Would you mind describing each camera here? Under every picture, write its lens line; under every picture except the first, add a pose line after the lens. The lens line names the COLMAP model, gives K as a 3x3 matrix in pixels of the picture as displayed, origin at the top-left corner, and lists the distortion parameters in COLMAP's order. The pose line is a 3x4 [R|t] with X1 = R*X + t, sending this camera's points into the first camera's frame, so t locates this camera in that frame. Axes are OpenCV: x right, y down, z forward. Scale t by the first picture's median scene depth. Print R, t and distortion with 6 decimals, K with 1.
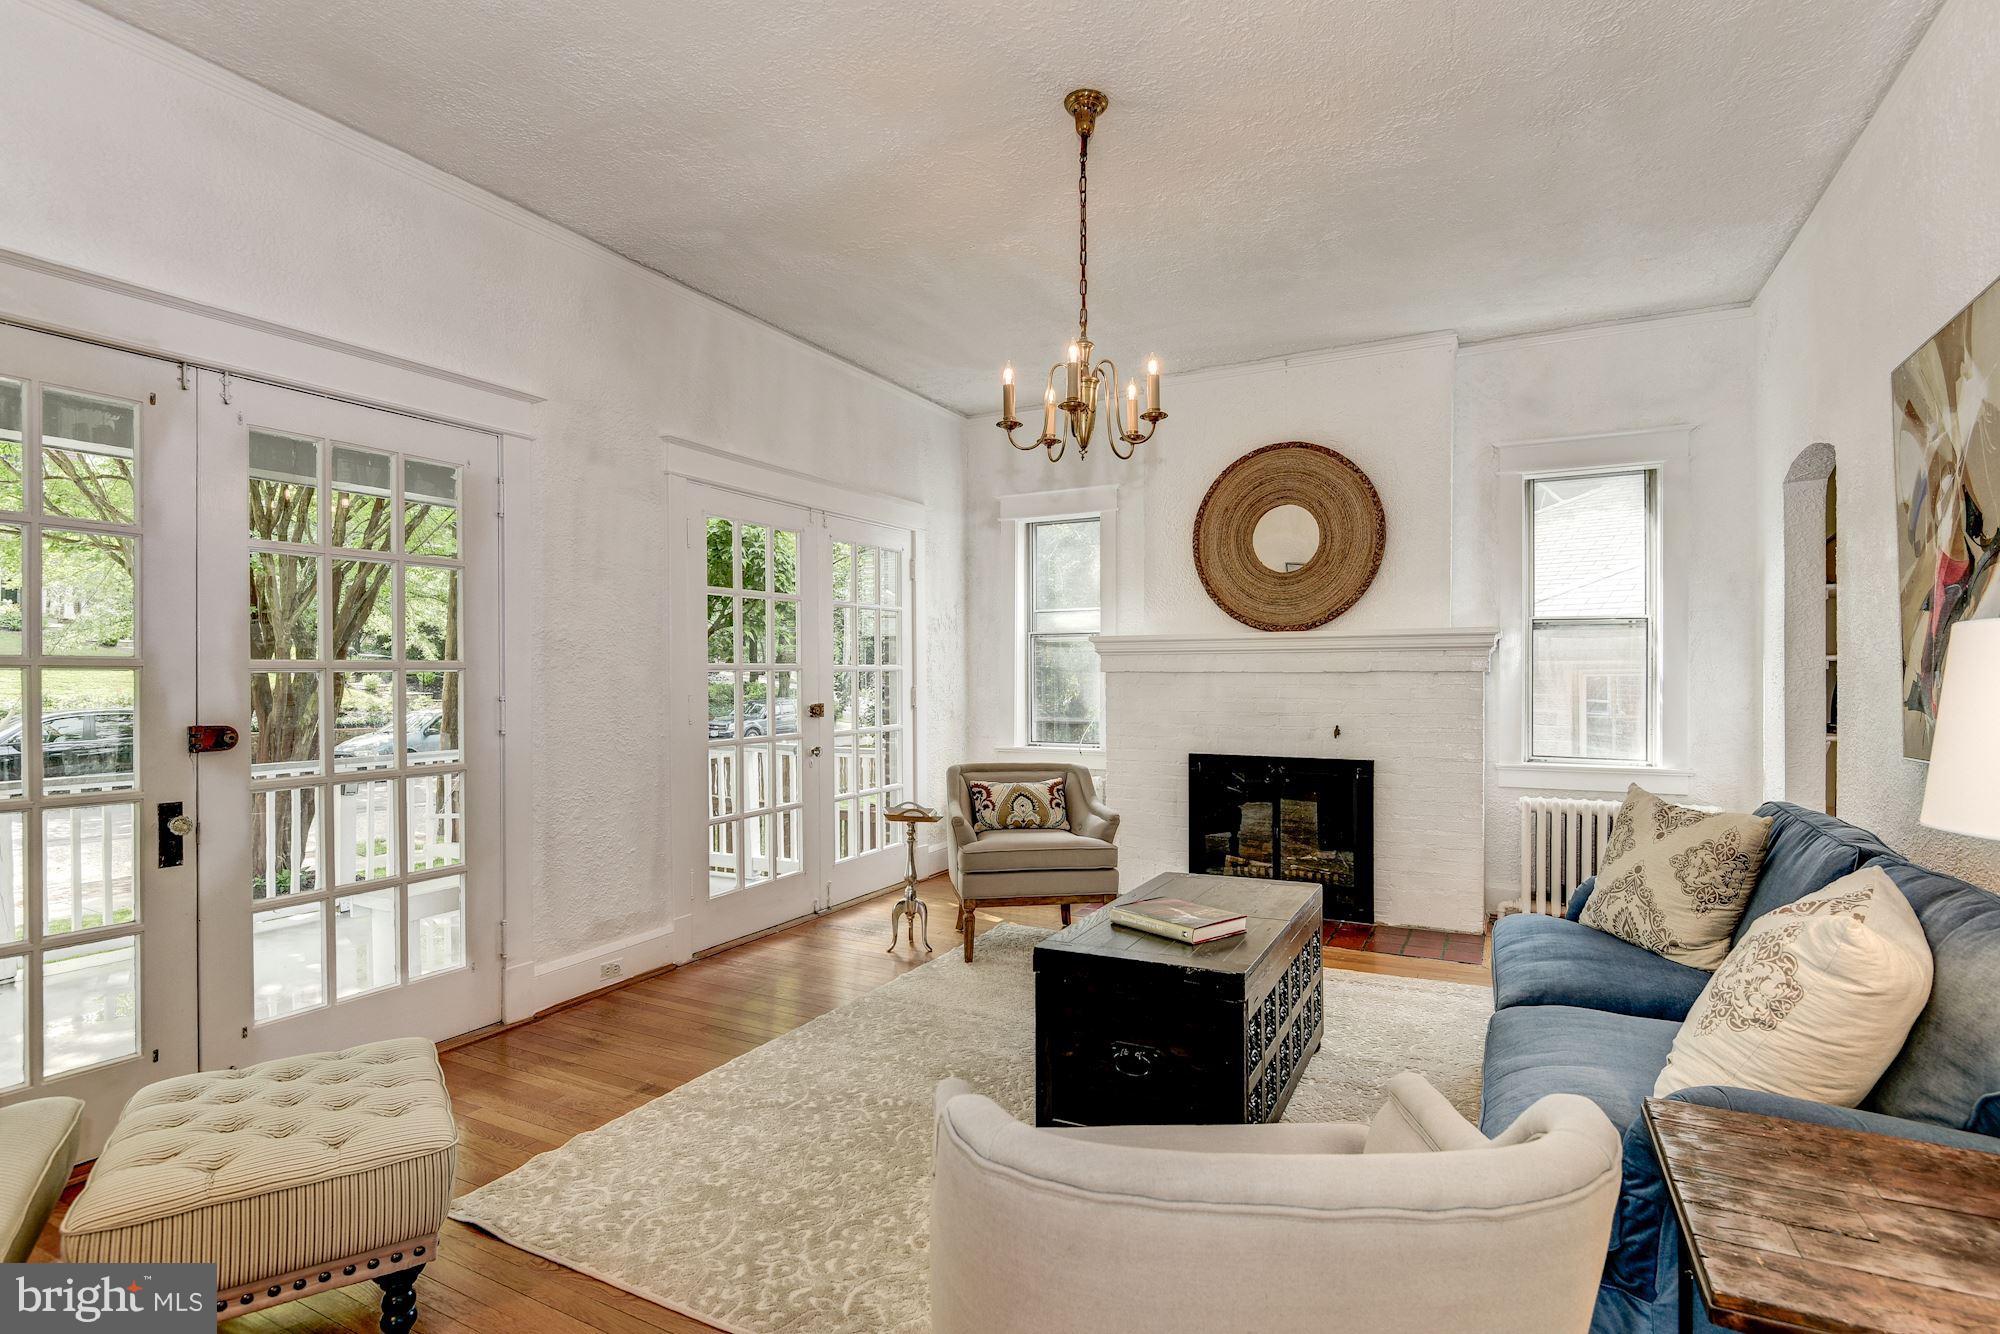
lens RADIAL K [[987.8, 0, 1011.8], [0, 987.8, 673.2], [0, 0, 1]] dist [-0.000121, -0.000347]
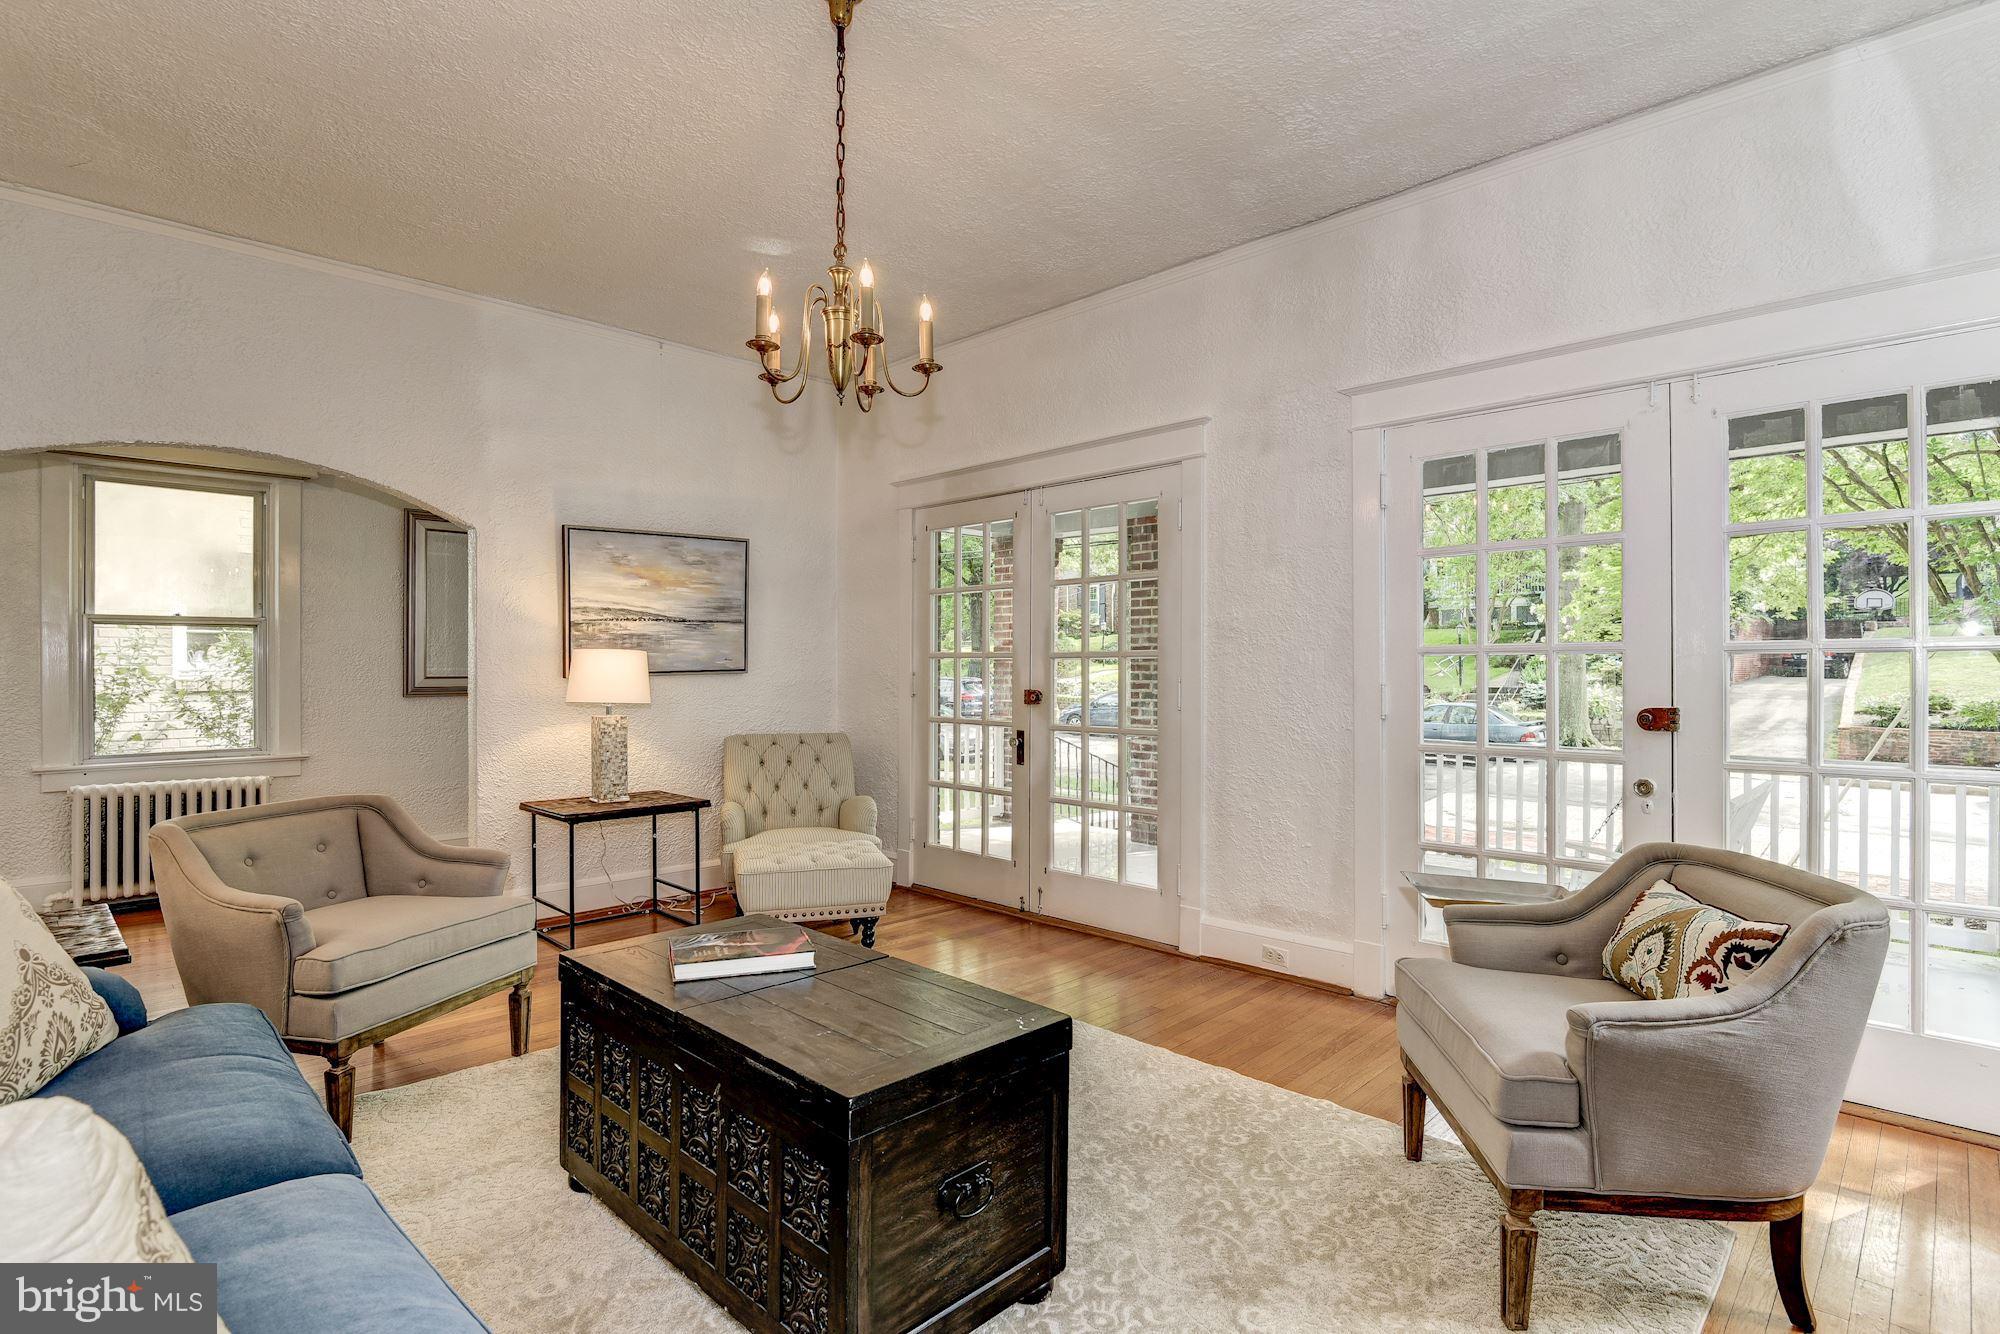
lens RADIAL K [[987.8, 0, 1011.8], [0, 987.8, 673.2], [0, 0, 1]] dist [-0.000121, -0.000347]
pose [[-0.295702, -0.000222, -0.955280, 0.483624], [-0.005861, 0.999982, 0.001582, 0.011564], [0.955262, 0.006066, -0.295697, 0.804425]]
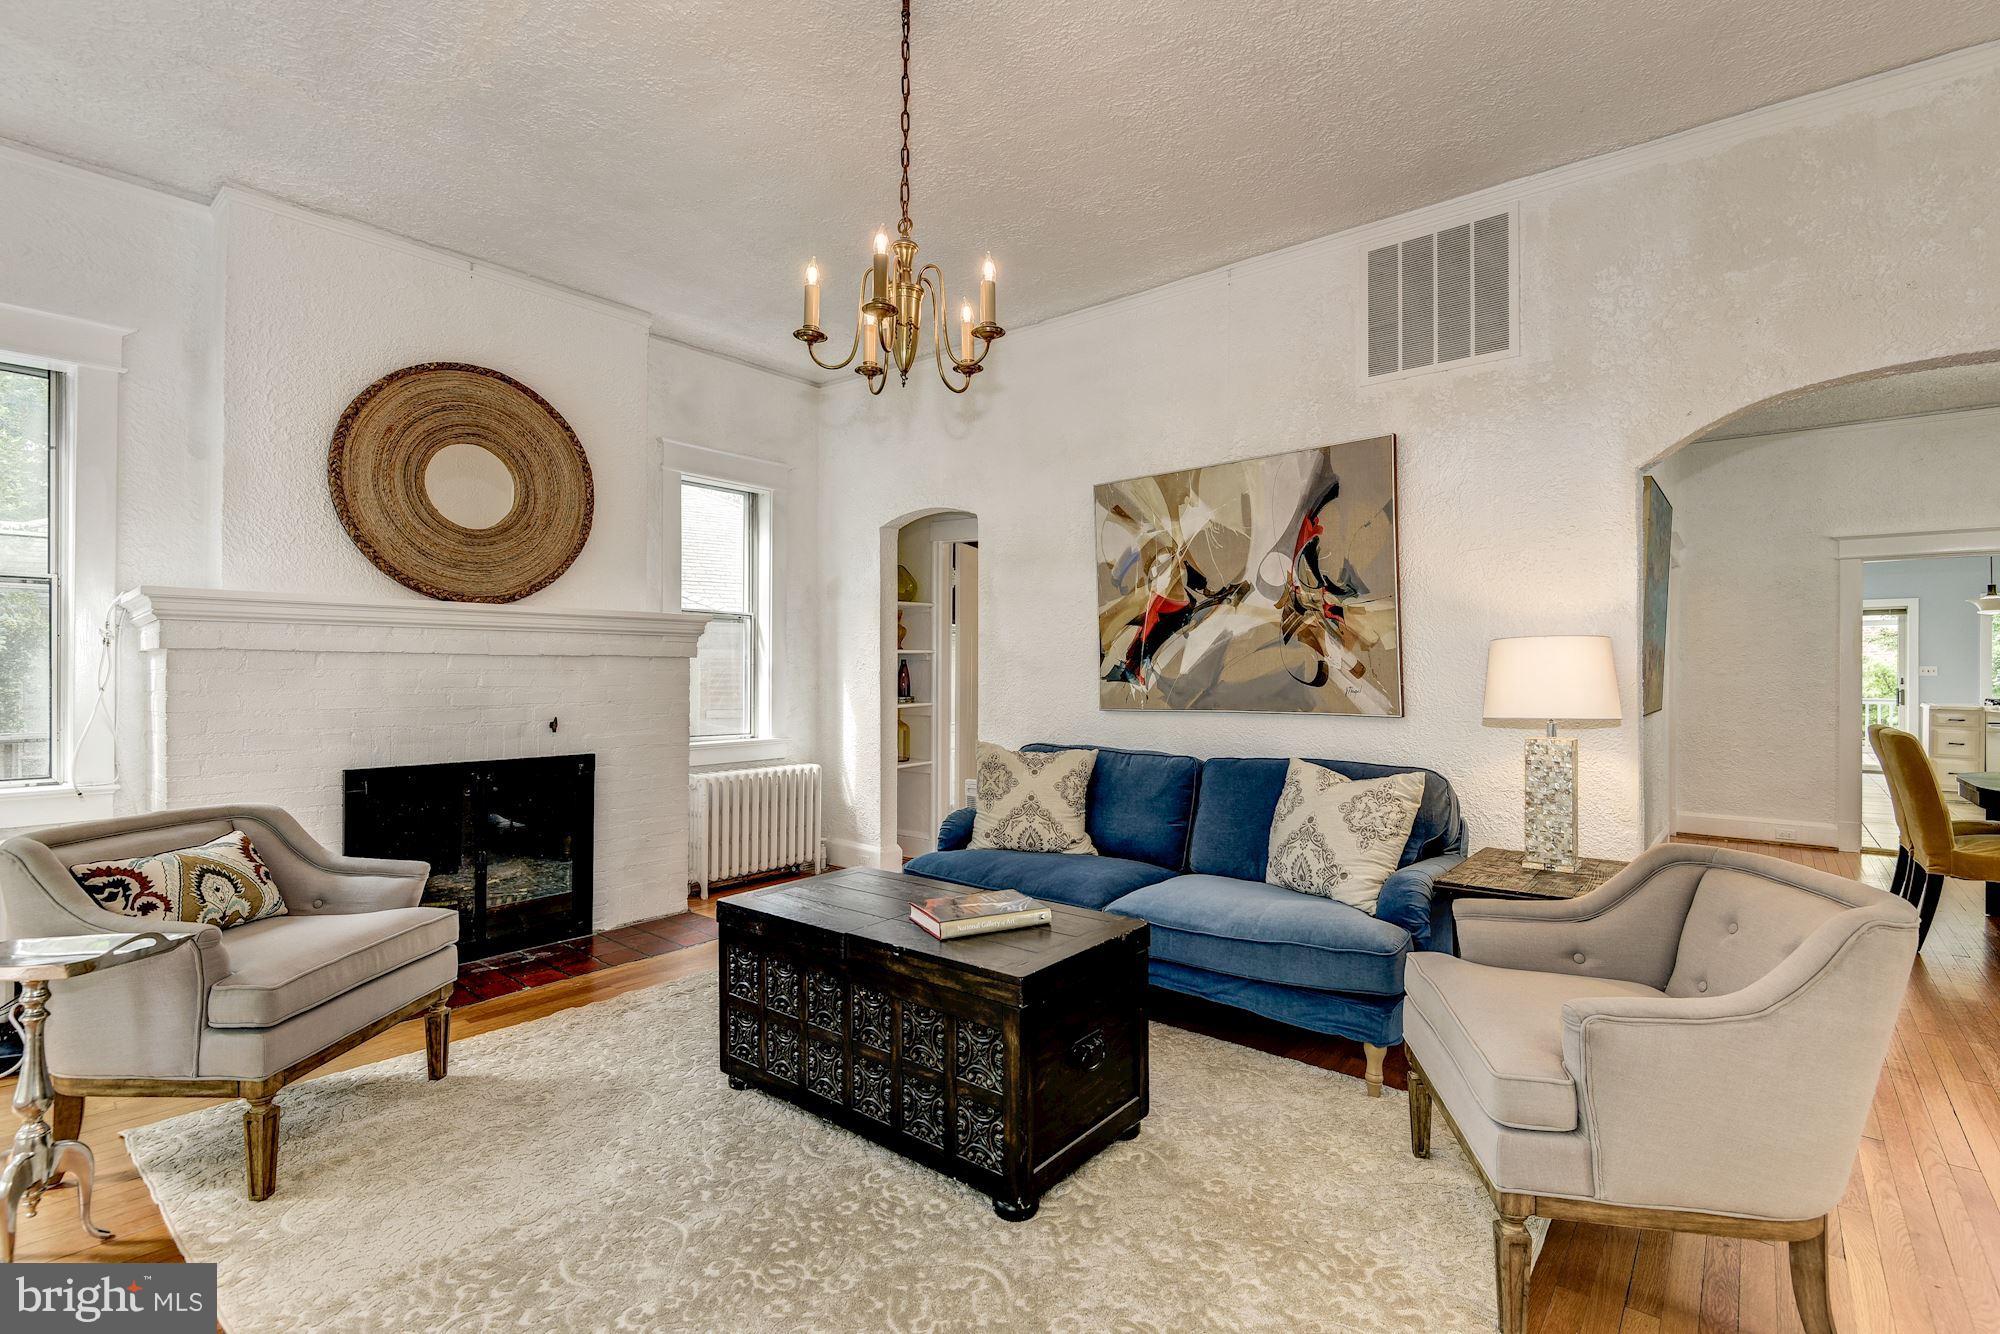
lens RADIAL K [[895.0, 0, 1056.2], [0, 895.0, 665.0], [0, 0, 1]] dist [-0.004244, -0.000628]
pose [[0.187957, 0.009861, 0.982128, -0.361573], [-0.004680, 0.999947, -0.009144, 0.012386], [-0.982166, -0.002877, 0.187993, 0.429019]]
